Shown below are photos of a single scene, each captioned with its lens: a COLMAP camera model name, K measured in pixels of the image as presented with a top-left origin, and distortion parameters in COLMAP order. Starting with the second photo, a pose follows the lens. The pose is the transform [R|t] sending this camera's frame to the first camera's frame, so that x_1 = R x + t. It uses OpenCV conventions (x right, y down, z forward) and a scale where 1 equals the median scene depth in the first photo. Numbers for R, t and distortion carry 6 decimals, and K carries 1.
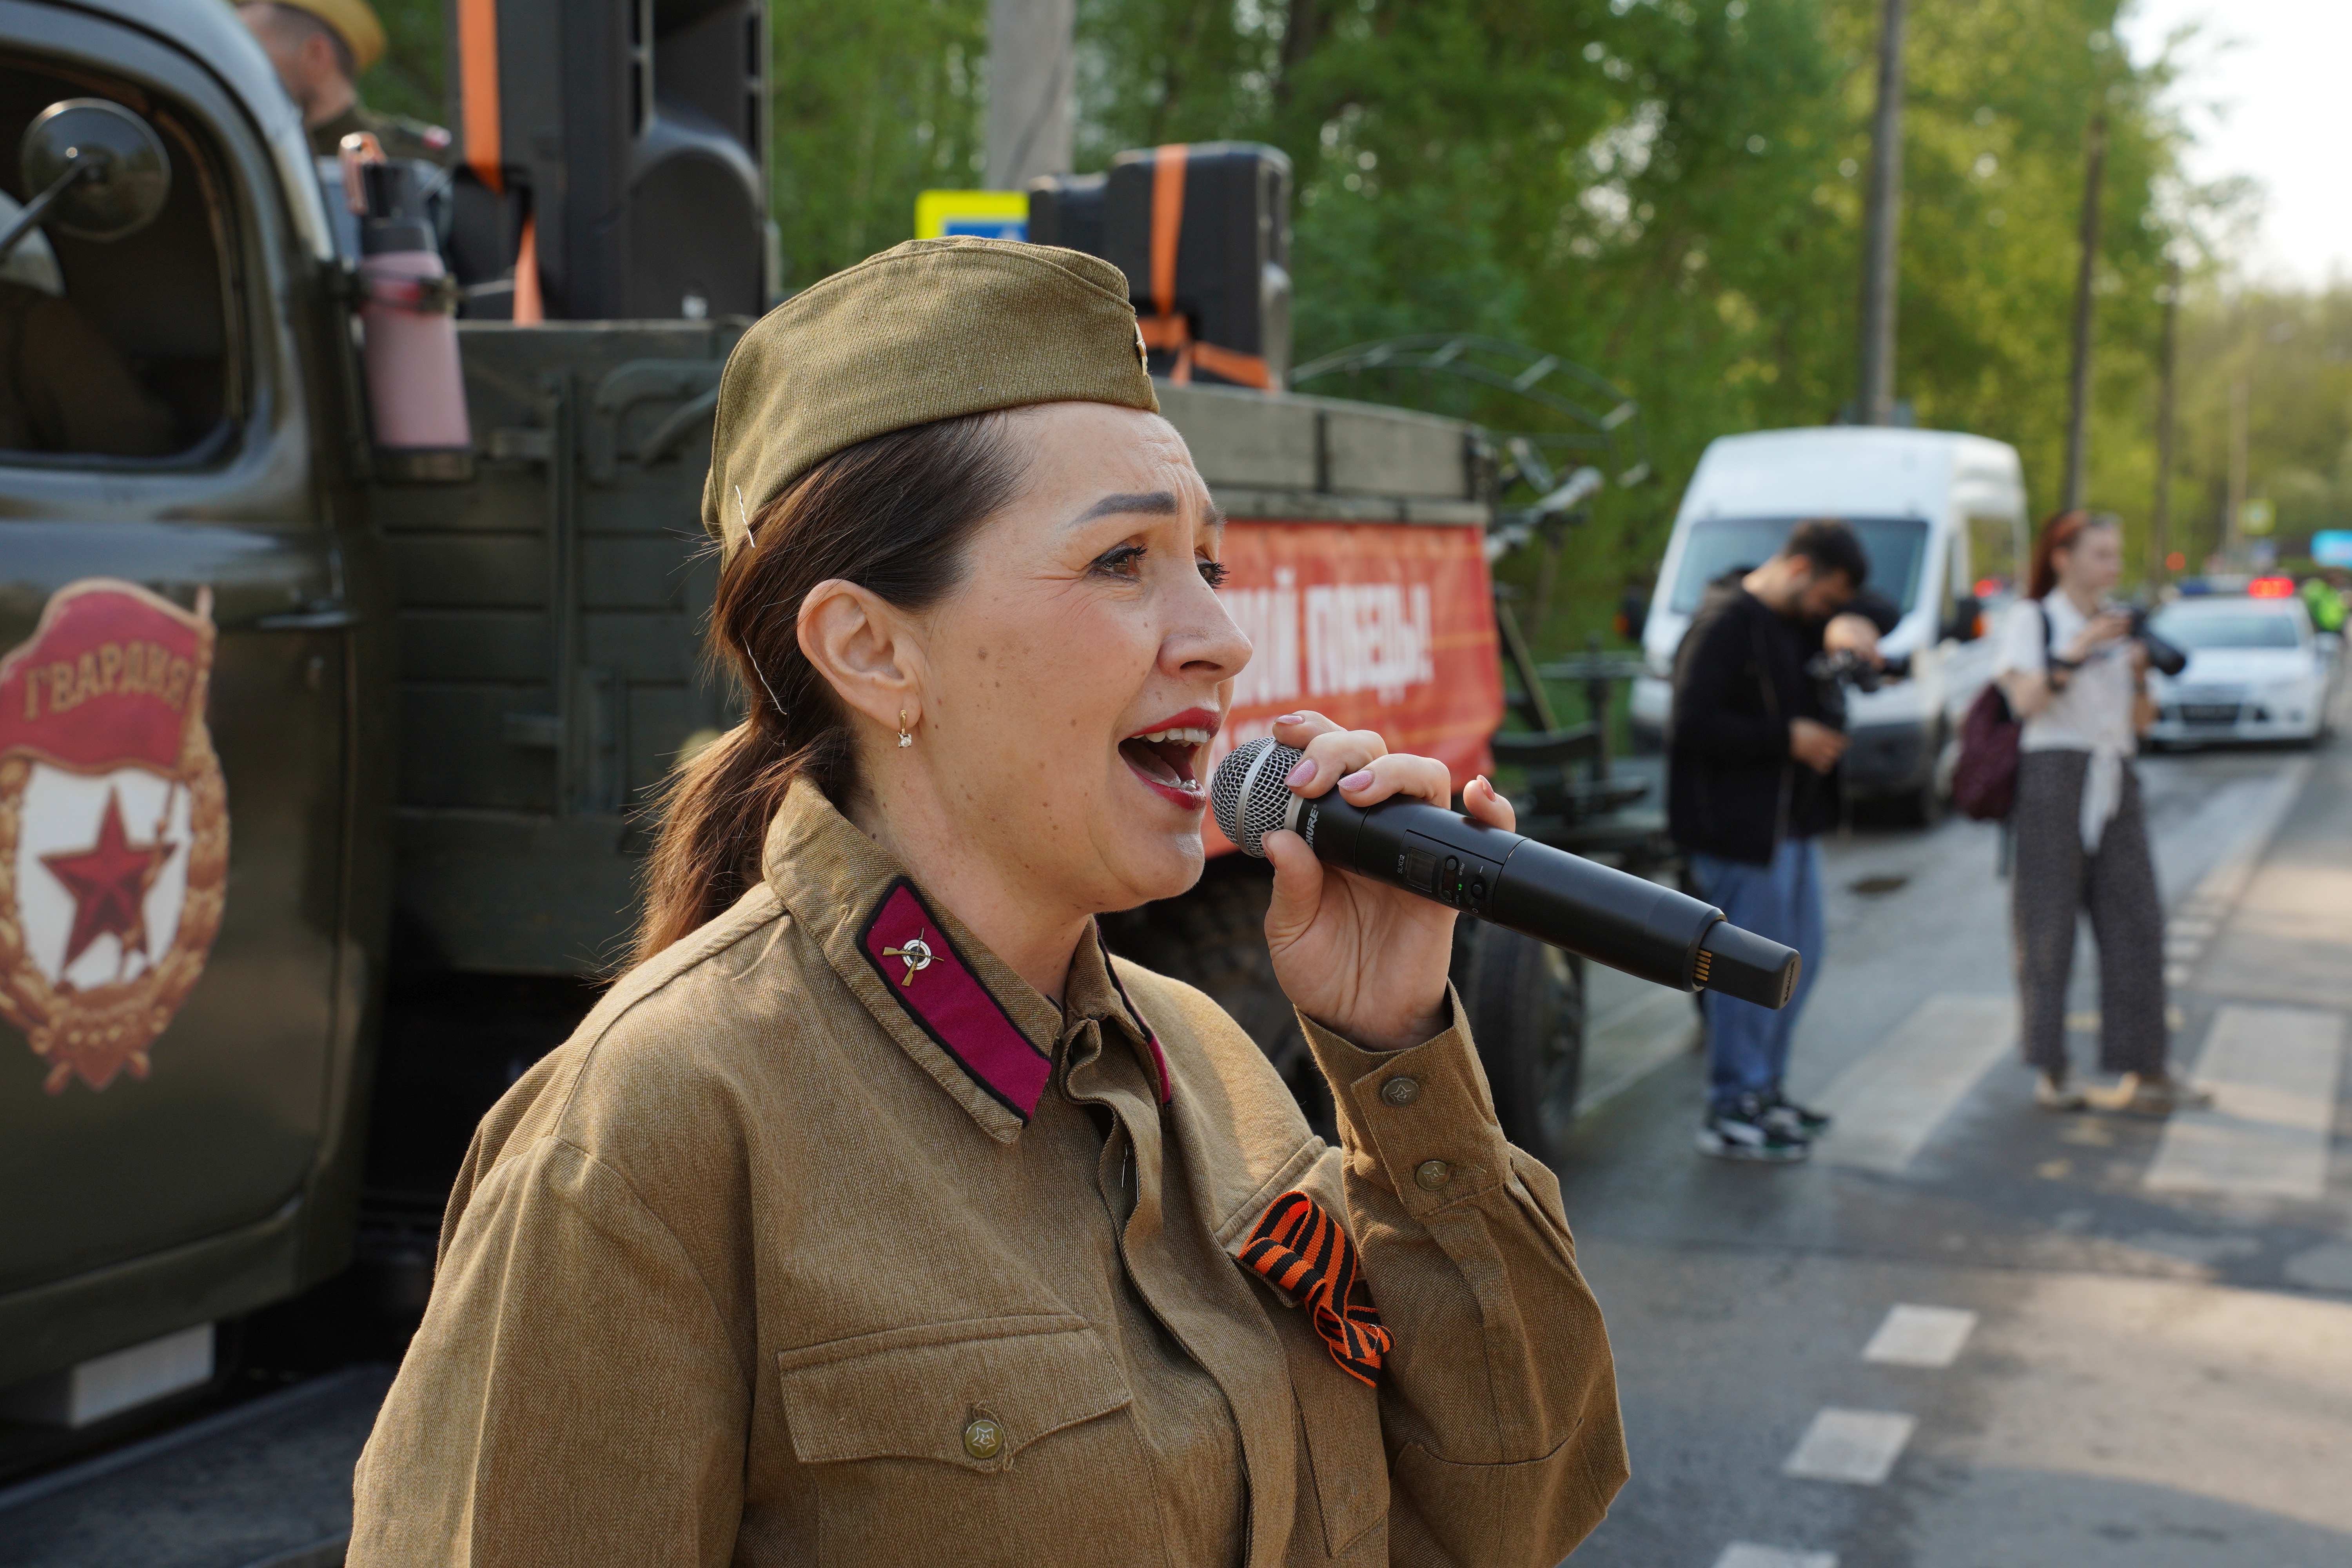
lens RADIAL K [[3618.6, 0, 1176.8], [0, 3618.6, 782.5], [0, 0, 1]] dist [0.226605, 0.000000]
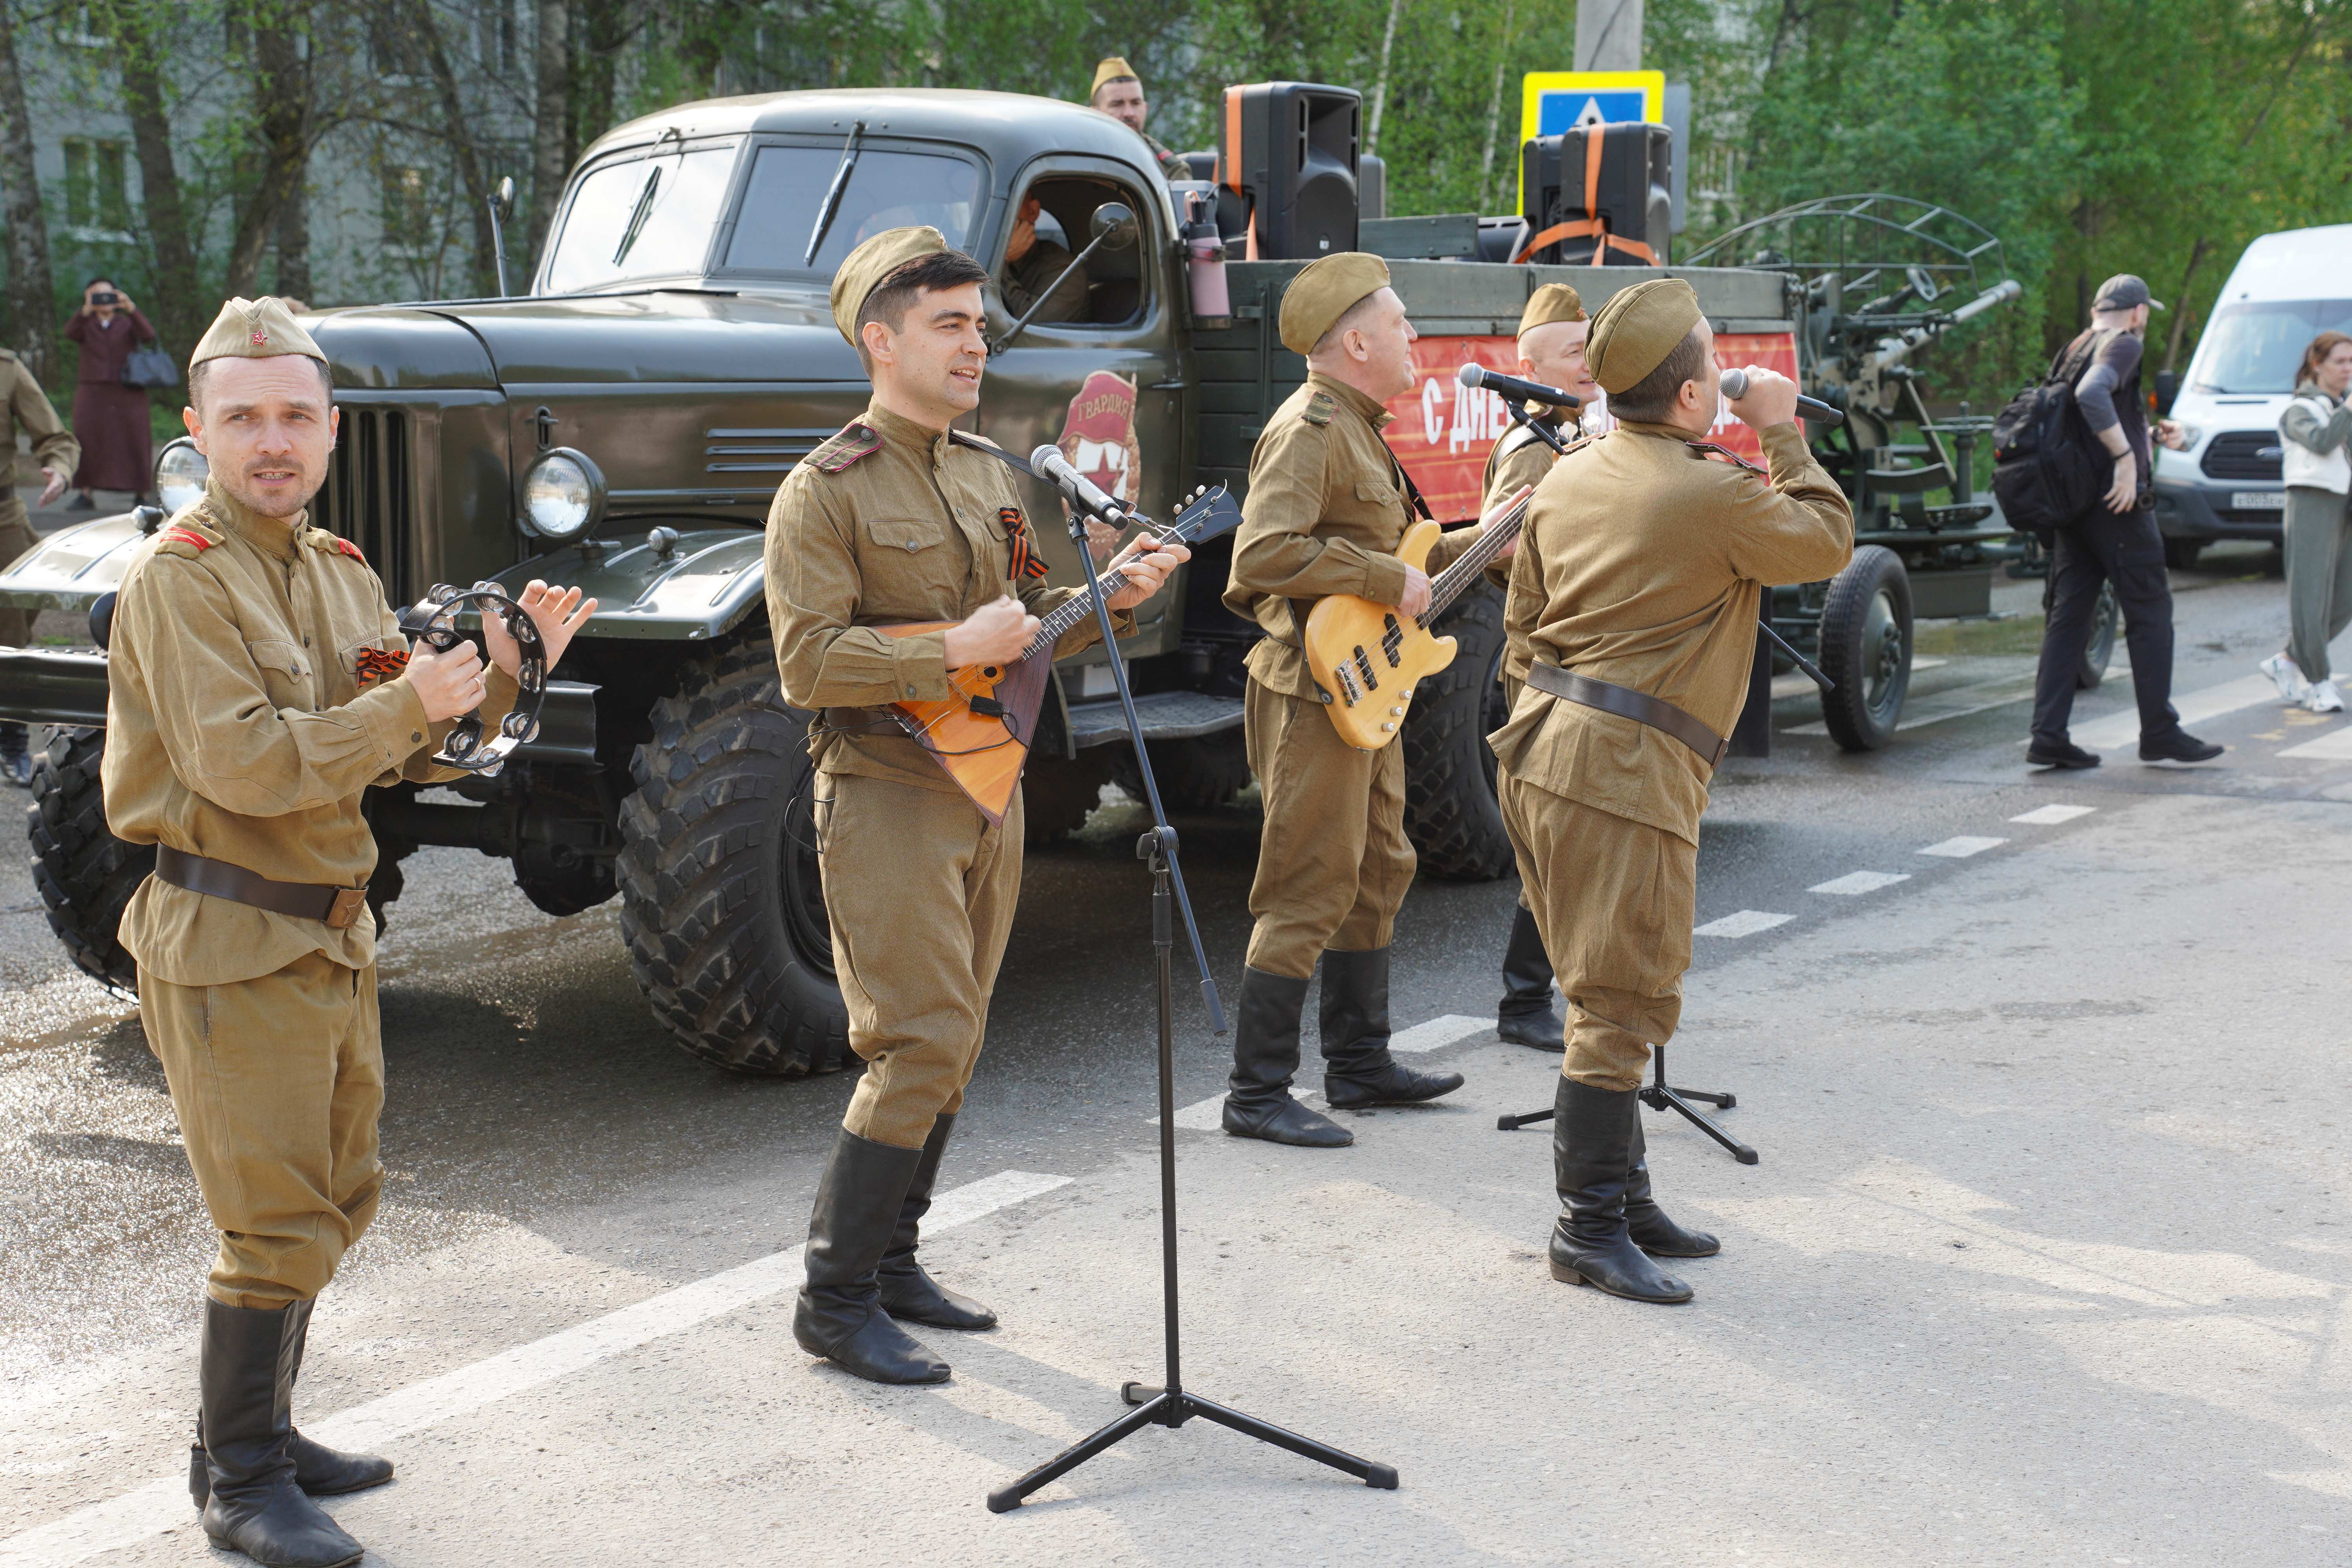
lens RADIAL K [[3621.8, 0, 1174.2], [0, 3621.8, 786.6], [0, 0, 1]] dist [0.322779, 0.000000]
pose [[0.982791, 0.018470, -0.183795, 0.206165], [-0.007887, 0.998277, 0.058144, 0.075583], [0.184553, -0.055693, 0.981243, -1.303192]]
